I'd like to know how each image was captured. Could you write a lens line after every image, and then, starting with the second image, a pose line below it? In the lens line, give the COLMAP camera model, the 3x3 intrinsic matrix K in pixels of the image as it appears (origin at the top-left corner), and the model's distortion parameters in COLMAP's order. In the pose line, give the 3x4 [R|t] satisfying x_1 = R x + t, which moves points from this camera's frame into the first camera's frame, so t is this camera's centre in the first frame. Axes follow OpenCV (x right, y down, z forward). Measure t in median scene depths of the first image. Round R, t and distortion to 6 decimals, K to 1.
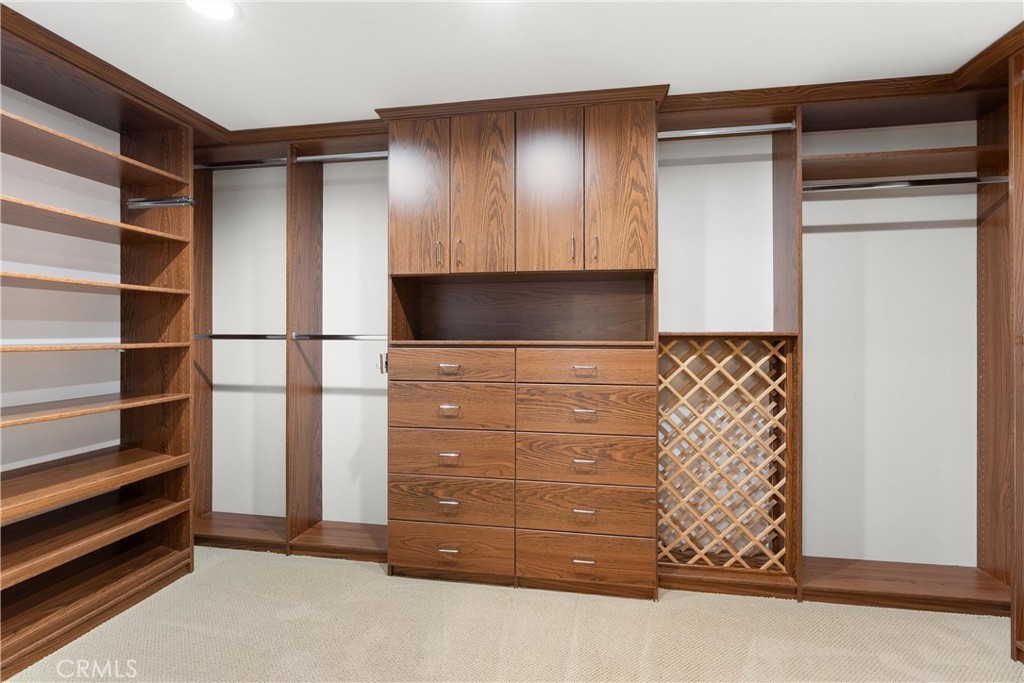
lens RADIAL K [[467.9, 0, 513.1], [0, 467.9, 345.0], [0, 0, 1]] dist [-0.007730, 0.002392]
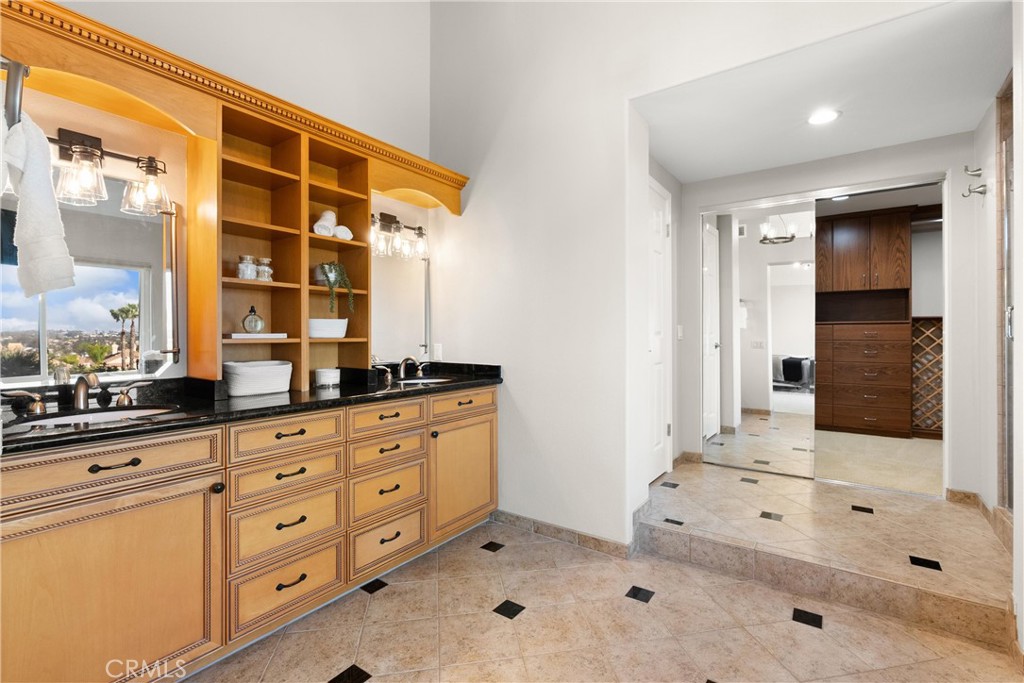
lens RADIAL K [[467.9, 0, 511.4], [0, 467.9, 335.0], [0, 0, 1]] dist [-0.007730, 0.002392]
pose [[0.910238, -0.003417, -0.414071, -0.487111], [0.005867, 0.999972, 0.004646, 0.036270], [0.414043, -0.006659, 0.910233, -1.739232]]
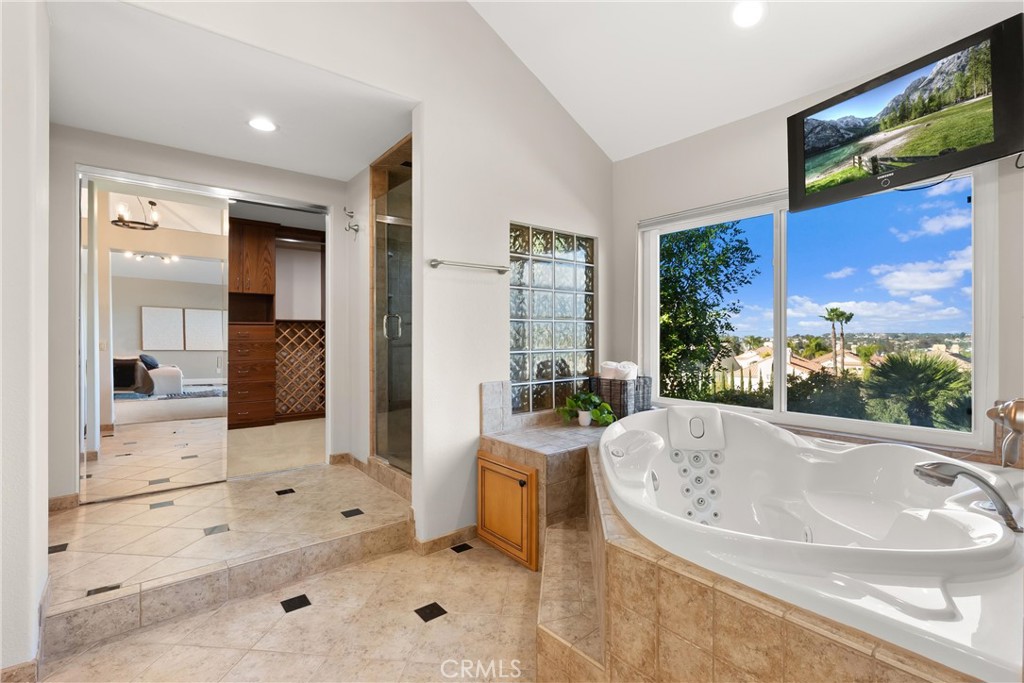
lens RADIAL K [[467.9, 0, 531.0], [0, 467.9, 335.3], [0, 0, 1]] dist [-0.007730, 0.002392]
pose [[0.624439, -0.001289, 0.781072, -0.792990], [-0.005554, 0.999966, 0.006091, 0.035942], [-0.781054, -0.008141, 0.624411, -1.646933]]
